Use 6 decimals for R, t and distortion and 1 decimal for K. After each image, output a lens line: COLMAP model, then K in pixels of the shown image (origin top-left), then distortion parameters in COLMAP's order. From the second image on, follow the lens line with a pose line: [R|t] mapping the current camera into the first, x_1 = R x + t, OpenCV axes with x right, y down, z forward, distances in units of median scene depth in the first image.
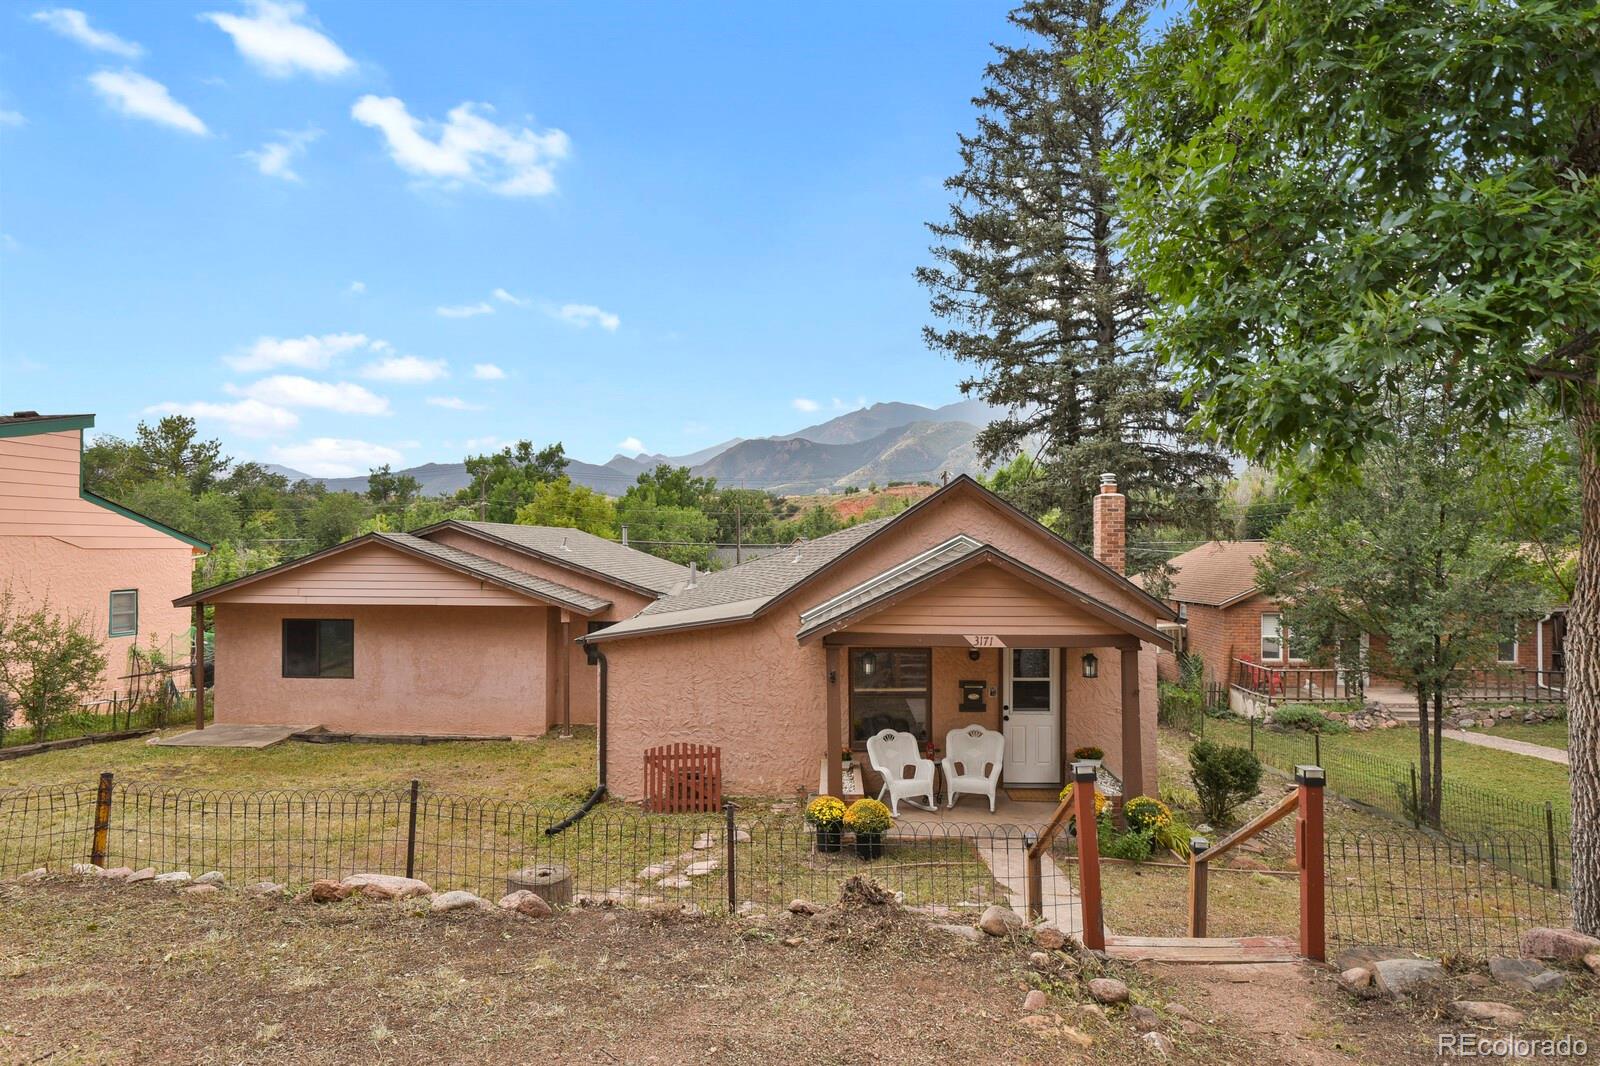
lens RADIAL K [[901.5, 0, 800.0], [0, 901.5, 533.0], [0, 0, 1]] dist [-0.023029, -0.000931]
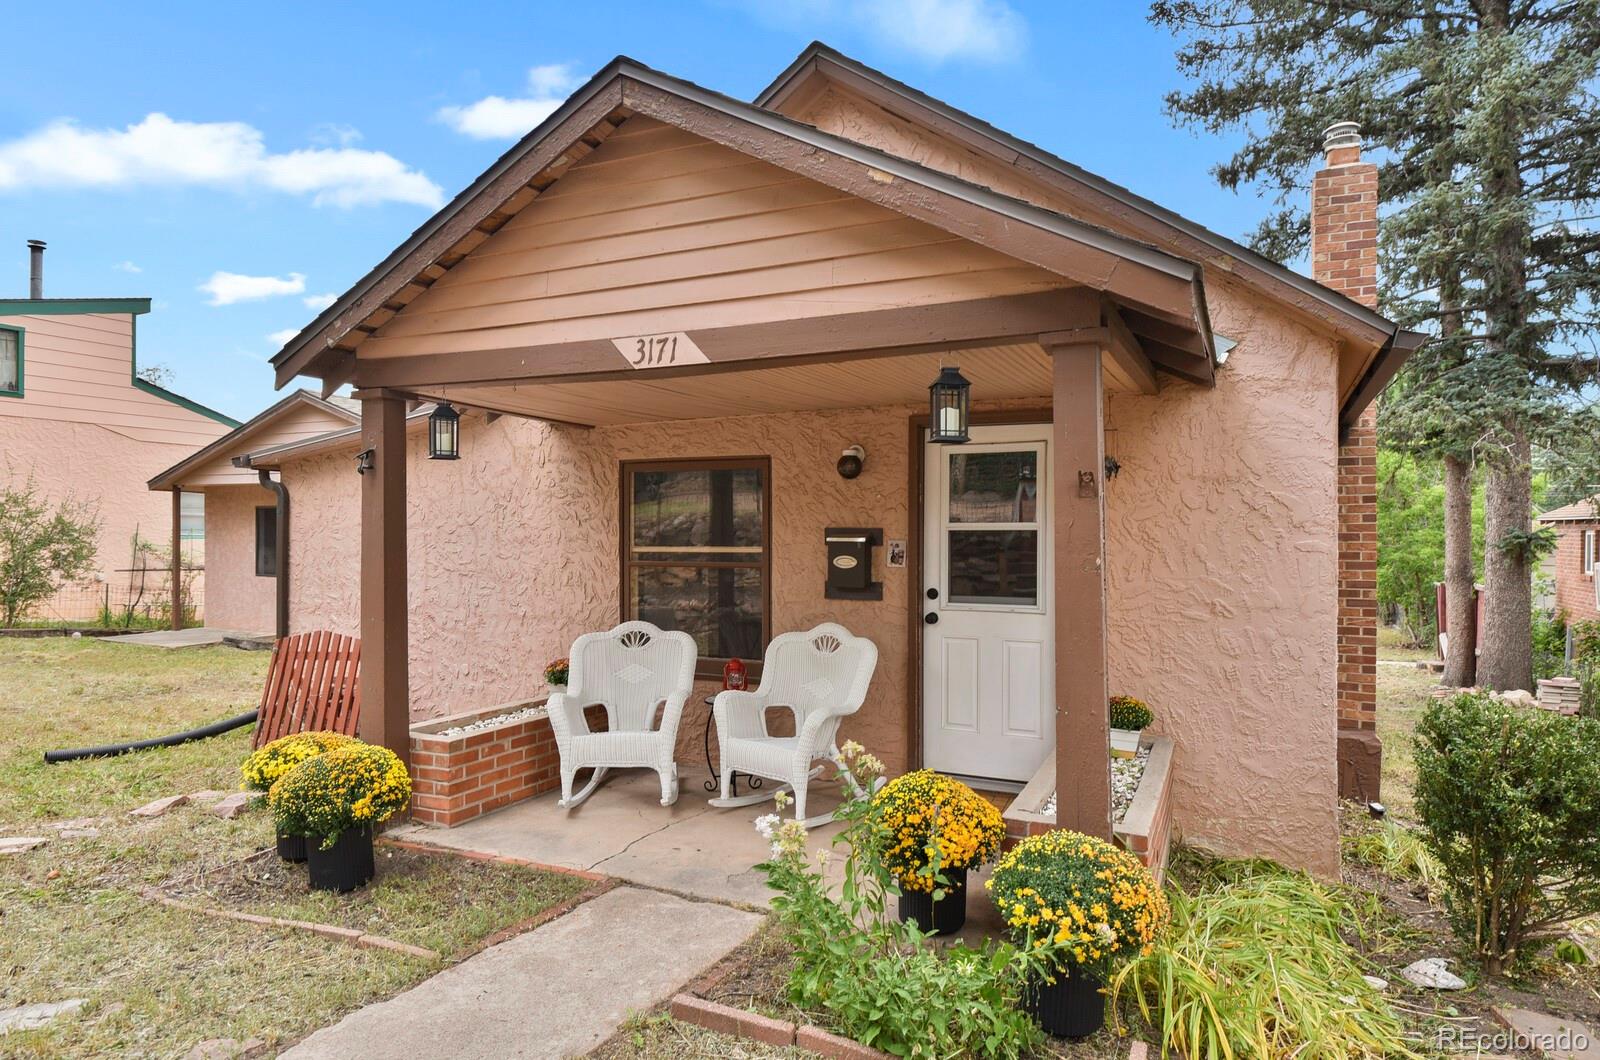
lens RADIAL K [[939.5, 0, 800.3], [0, 939.5, 537.0], [0, 0, 1]] dist [-0.014603, -0.001520]
pose [[0.914735, 0.004911, -0.404025, 0.350209], [-0.000141, 0.999930, 0.011835, 0.162505], [0.404055, -0.010769, 0.914671, 0.572649]]
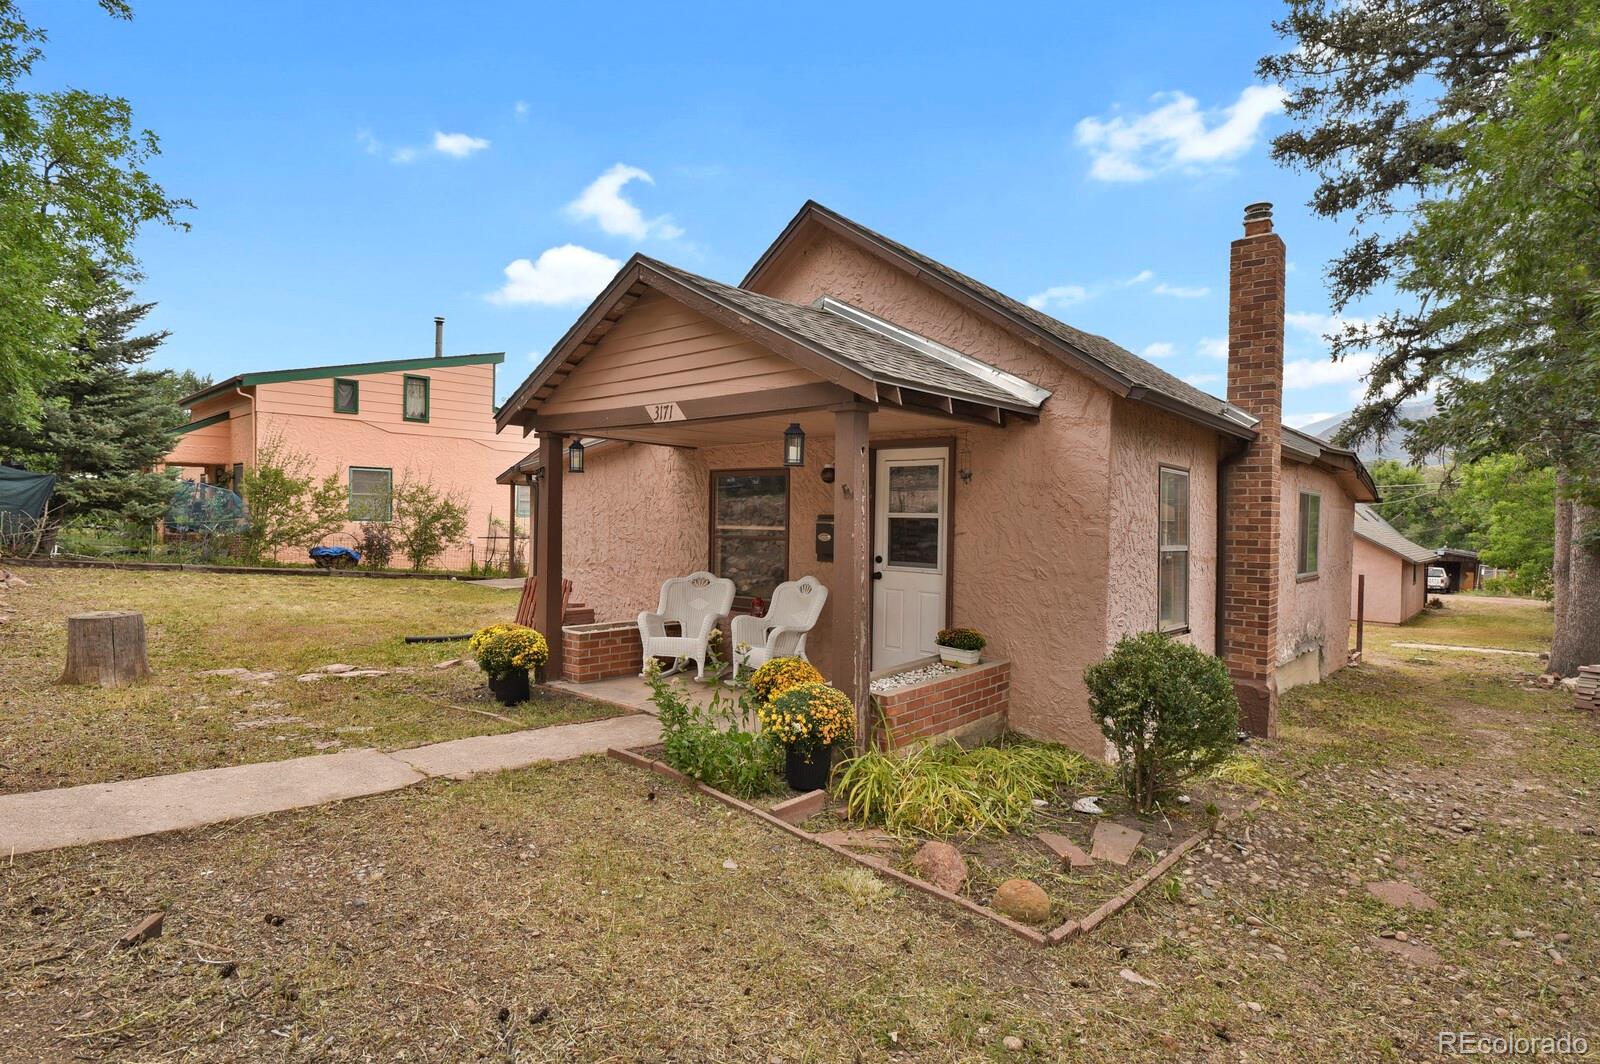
lens RADIAL K [[809.8, 0, 800.0], [0, 809.8, 532.0], [0, 0, 1]] dist [-0.029241, -0.000252]
pose [[0.761294, 0.027080, -0.647841, 0.557251], [-0.013800, 0.999578, 0.025566, 0.161034], [0.648260, -0.010523, 0.761346, 0.527779]]
